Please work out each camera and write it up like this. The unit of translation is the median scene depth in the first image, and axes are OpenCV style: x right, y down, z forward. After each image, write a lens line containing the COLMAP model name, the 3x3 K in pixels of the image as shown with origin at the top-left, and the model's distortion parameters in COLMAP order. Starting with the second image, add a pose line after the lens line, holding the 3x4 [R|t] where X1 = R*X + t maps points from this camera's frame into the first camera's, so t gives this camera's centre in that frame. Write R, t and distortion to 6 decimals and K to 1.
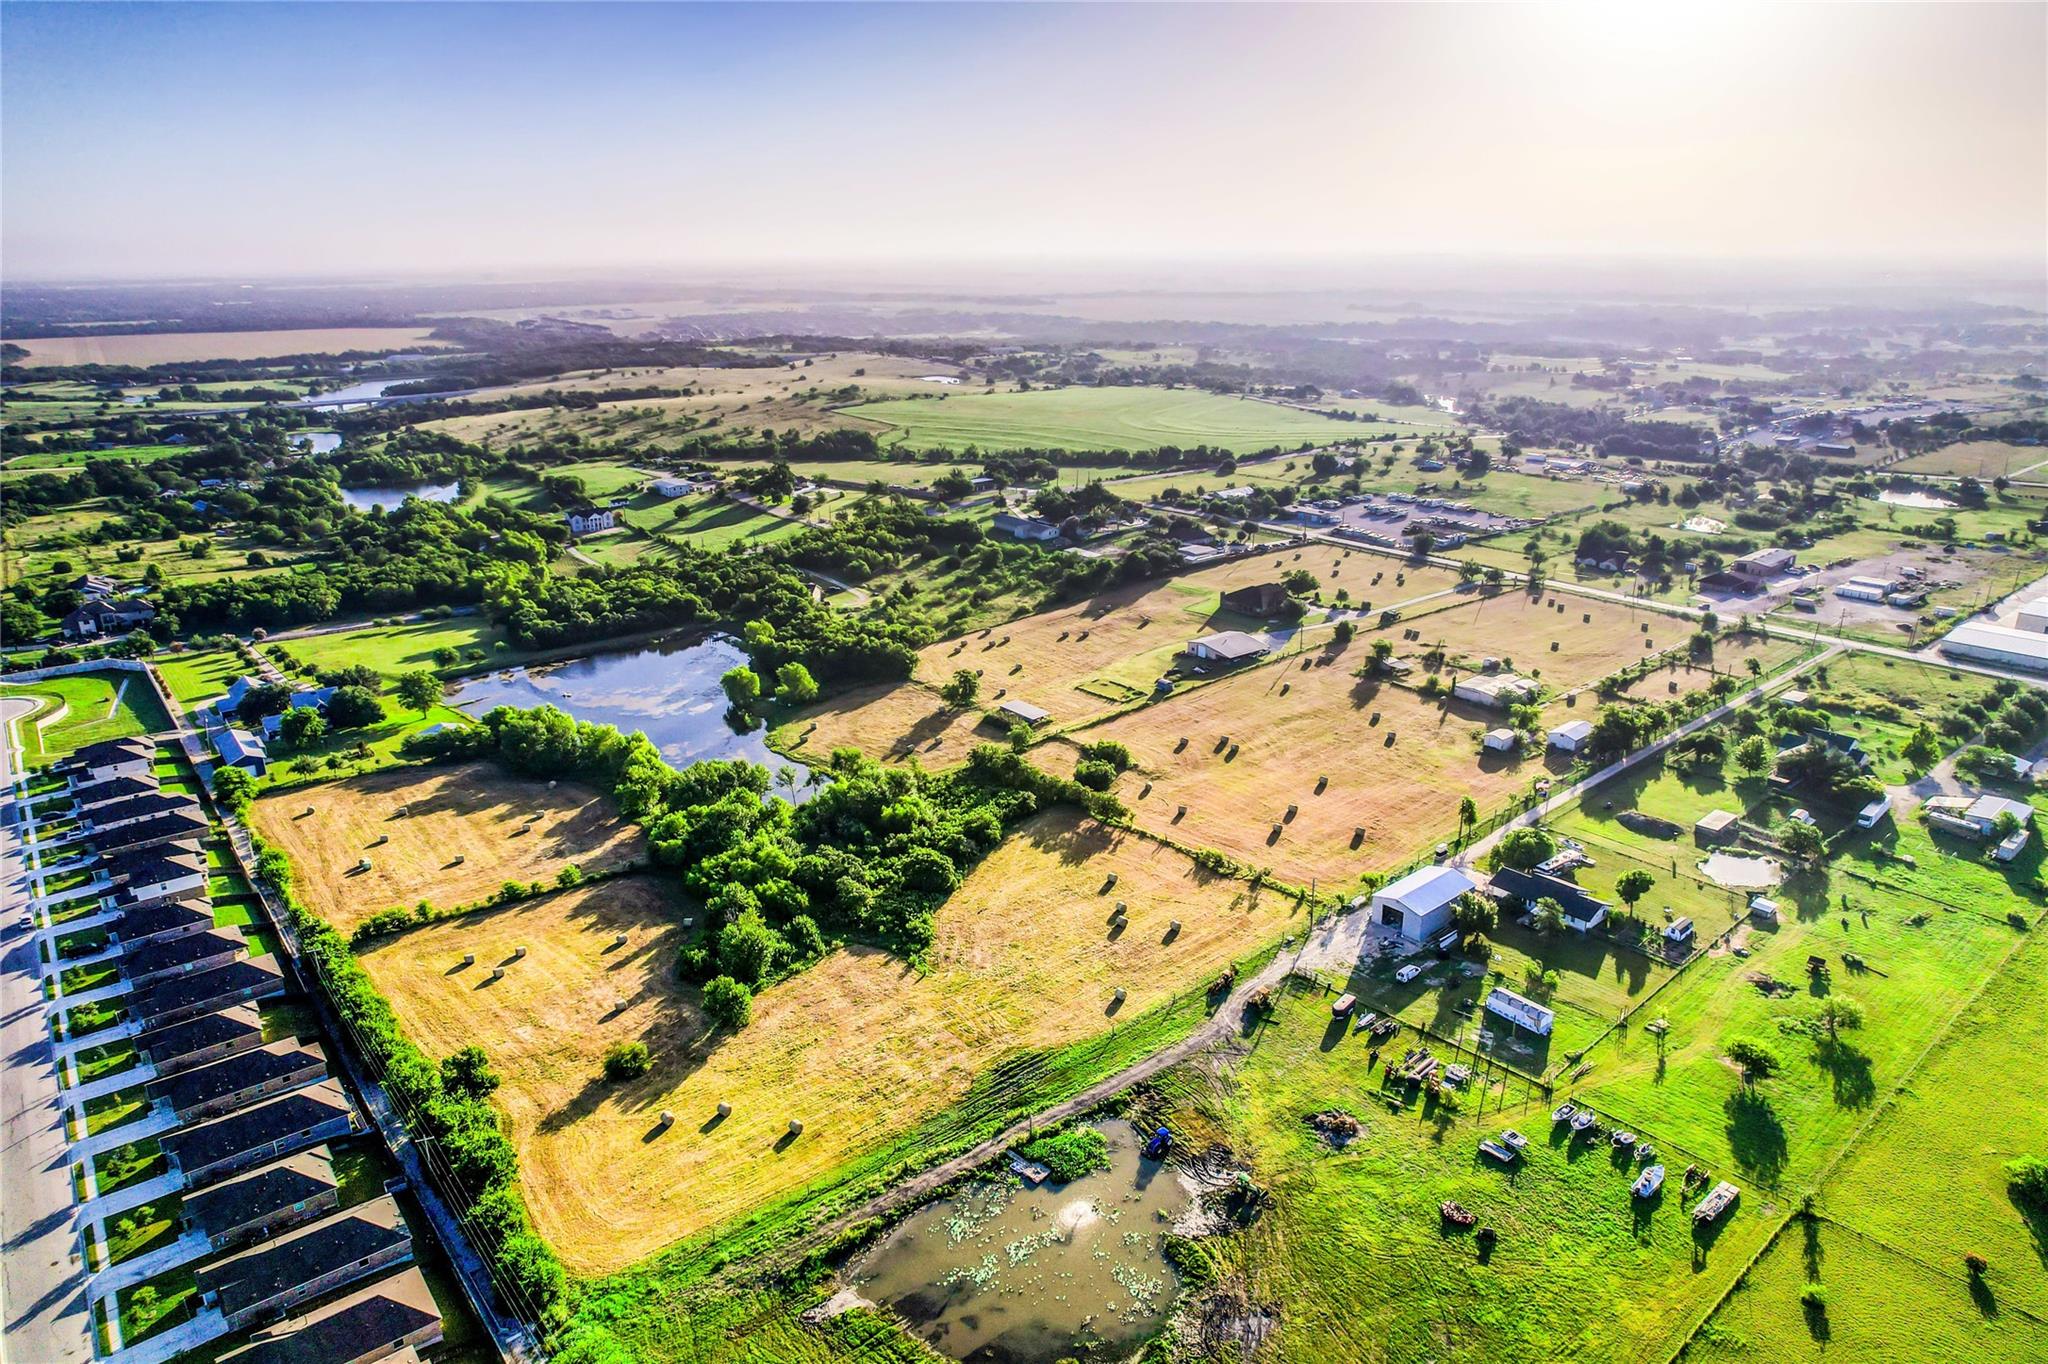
lens RADIAL K [[1337.3, 0, 1024.0], [0, 1337.3, 682.0], [0, 0, 1]] dist [-0.033780, 0.001503]
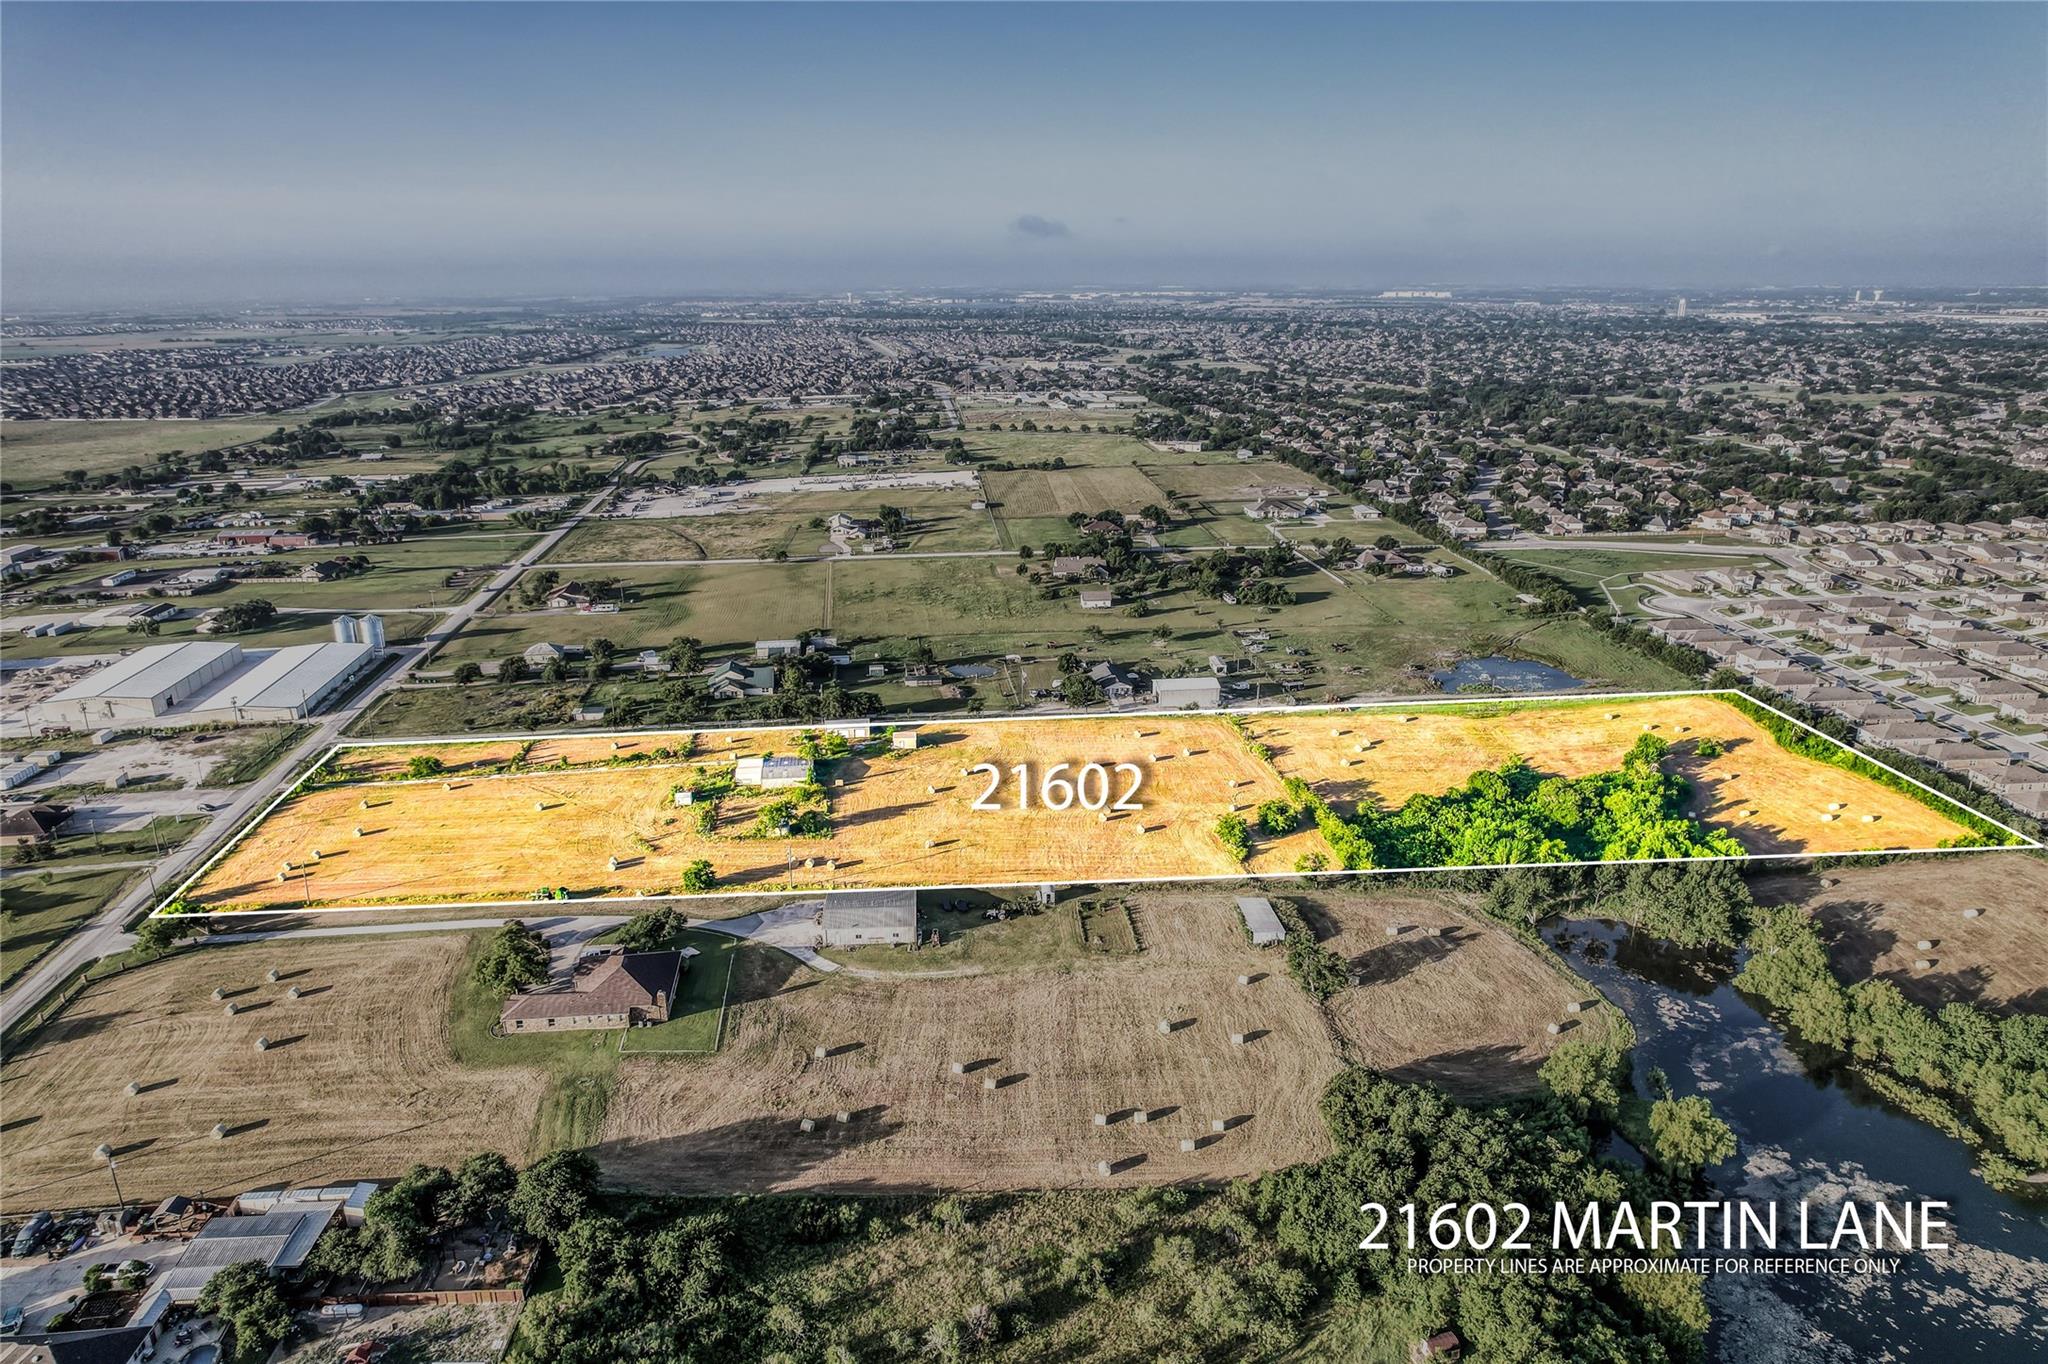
lens RADIAL K [[1337.3, 0, 1024.0], [0, 1337.3, 682.0], [0, 0, 1]] dist [-0.033780, 0.001503]
pose [[-0.839808, -0.147989, 0.522324, -0.336601], [0.180281, 0.831505, 0.525450, -0.658453], [-0.512076, 0.535442, -0.671625, 1.982597]]
